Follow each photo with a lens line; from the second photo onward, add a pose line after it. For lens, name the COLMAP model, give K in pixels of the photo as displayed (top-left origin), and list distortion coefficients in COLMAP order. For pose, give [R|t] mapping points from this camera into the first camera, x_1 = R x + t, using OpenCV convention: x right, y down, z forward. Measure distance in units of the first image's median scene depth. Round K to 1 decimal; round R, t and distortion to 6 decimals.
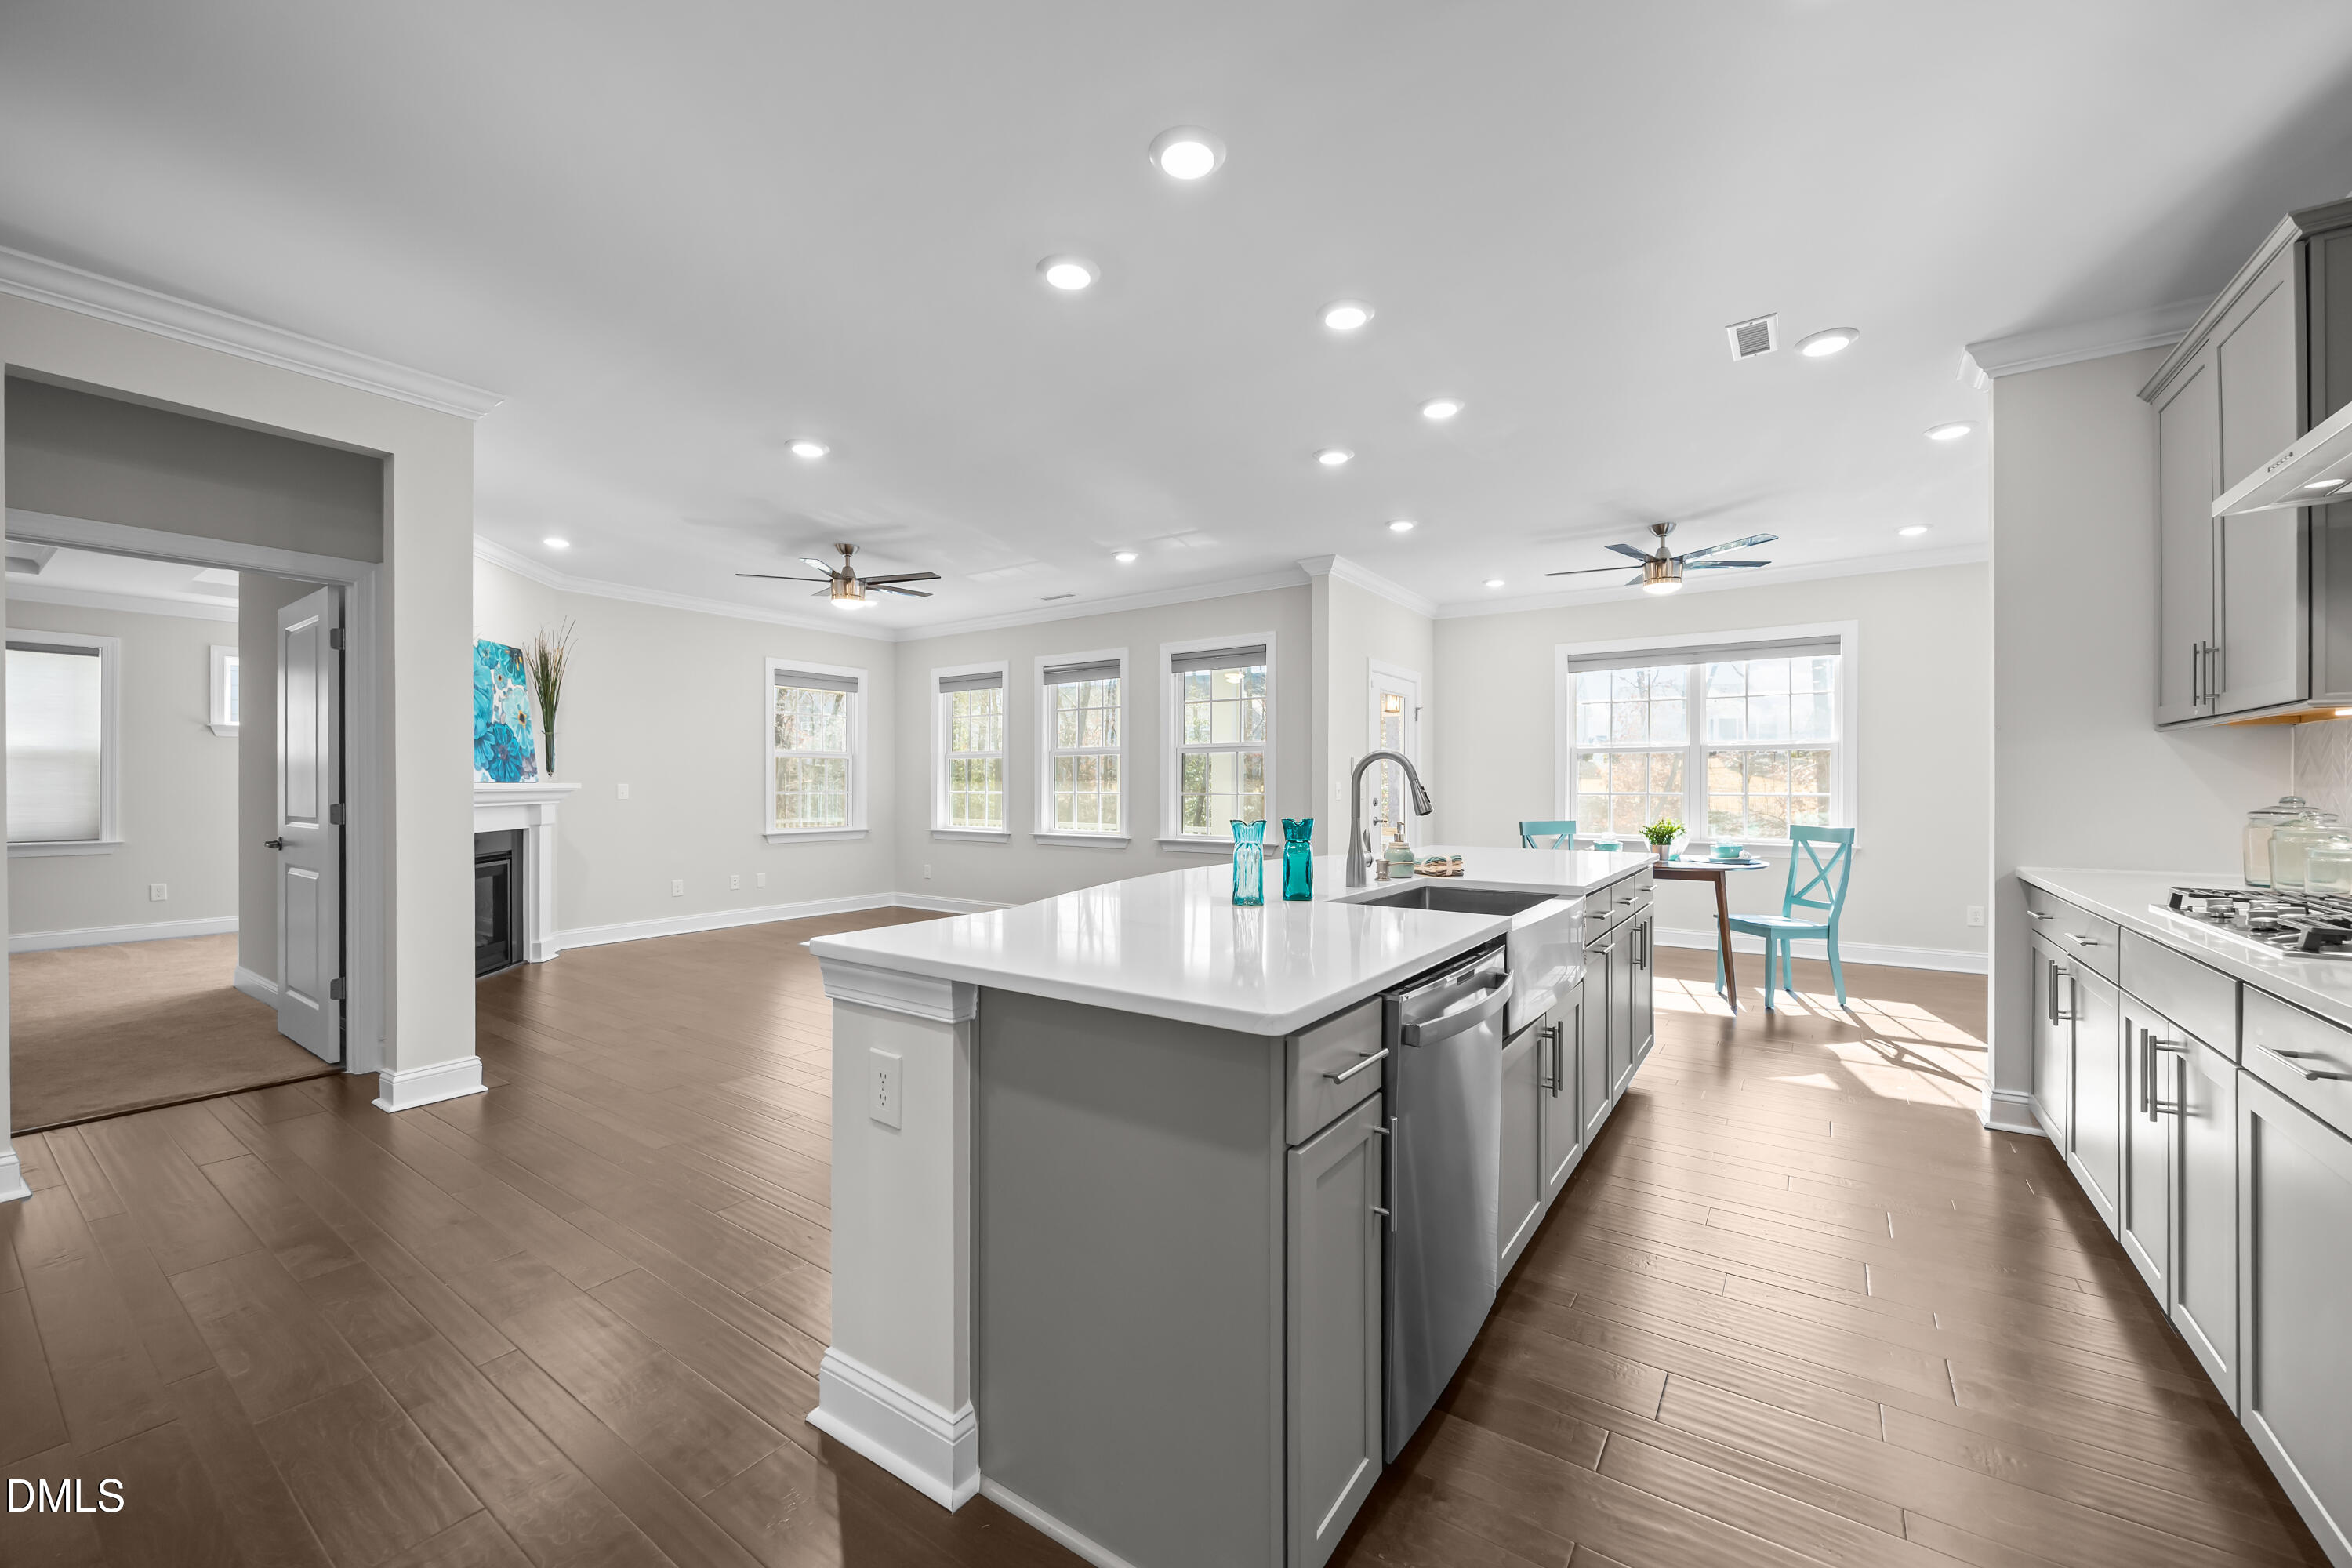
lens RADIAL K [[901.2, 0, 1176.0], [0, 901.2, 784.0], [0, 0, 1]] dist [-0.002278, -0.000063]
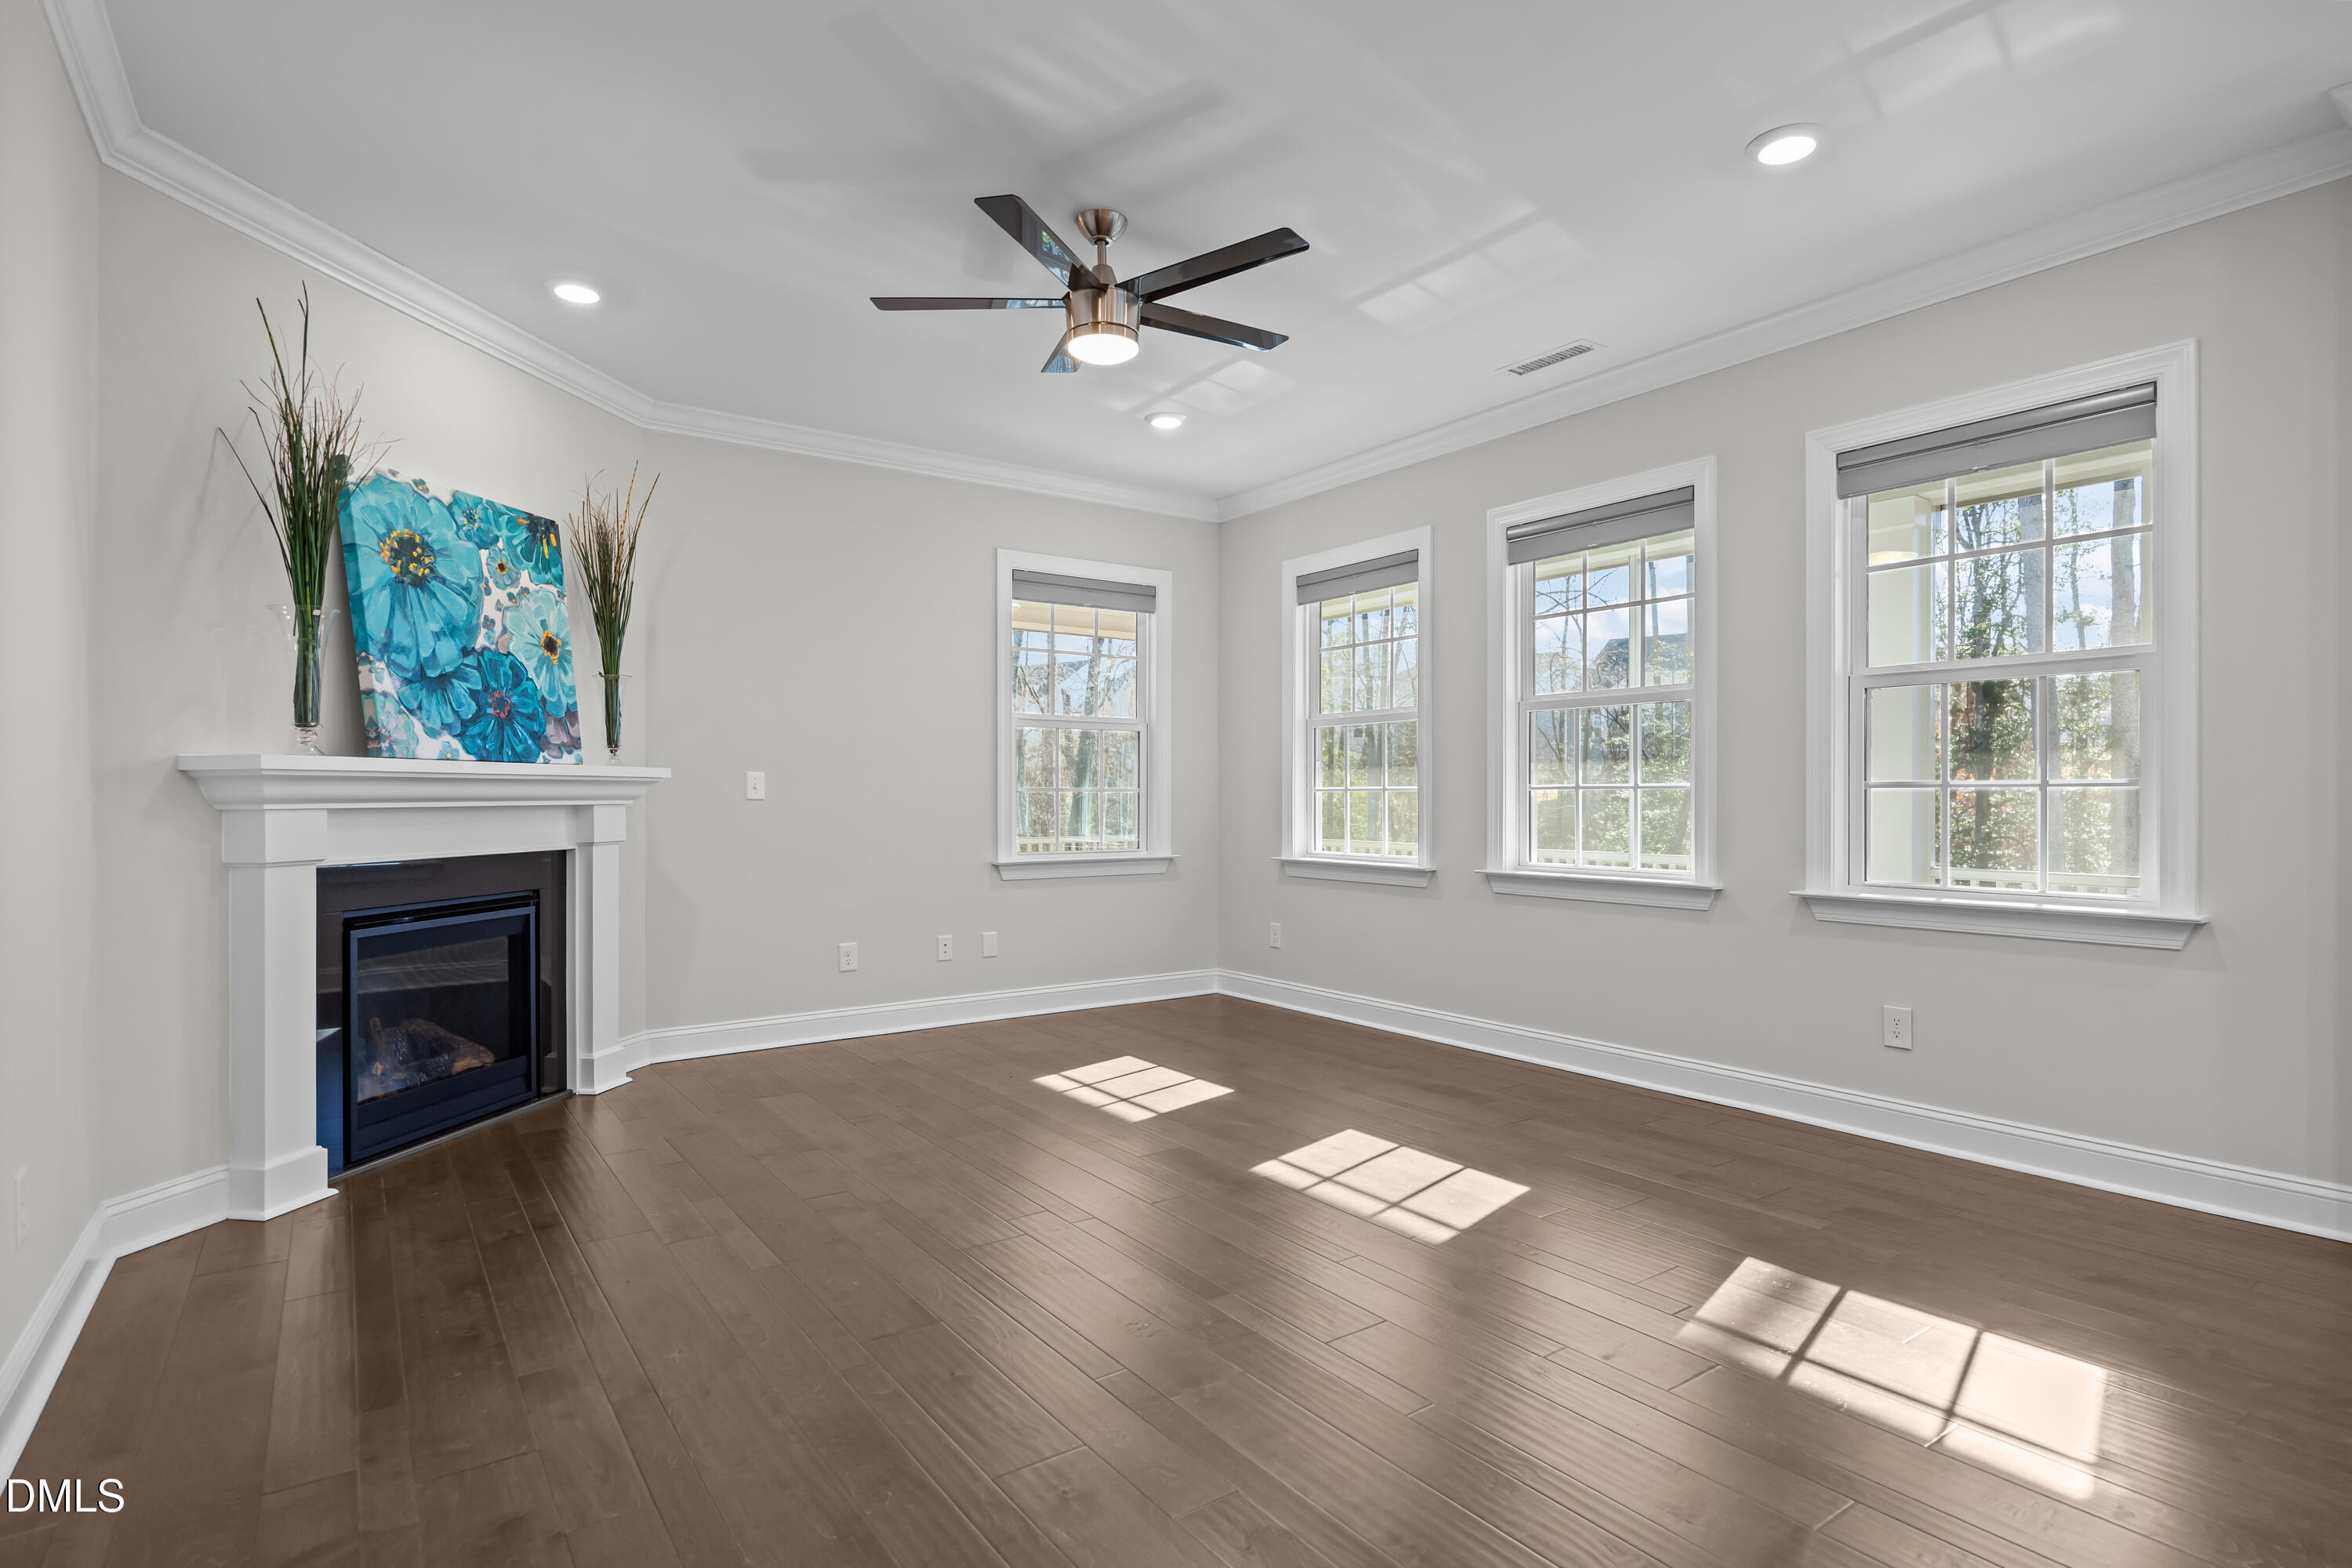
lens RADIAL K [[1188.9, 0, 1176.0], [0, 1188.9, 784.0], [0, 0, 1]] dist [-0.000742, 0.000208]
pose [[0.939047, -0.005510, -0.343745, -0.122461], [0.002925, 0.999963, -0.008039, 0.016041], [0.343777, 0.006543, 0.939029, 0.436119]]
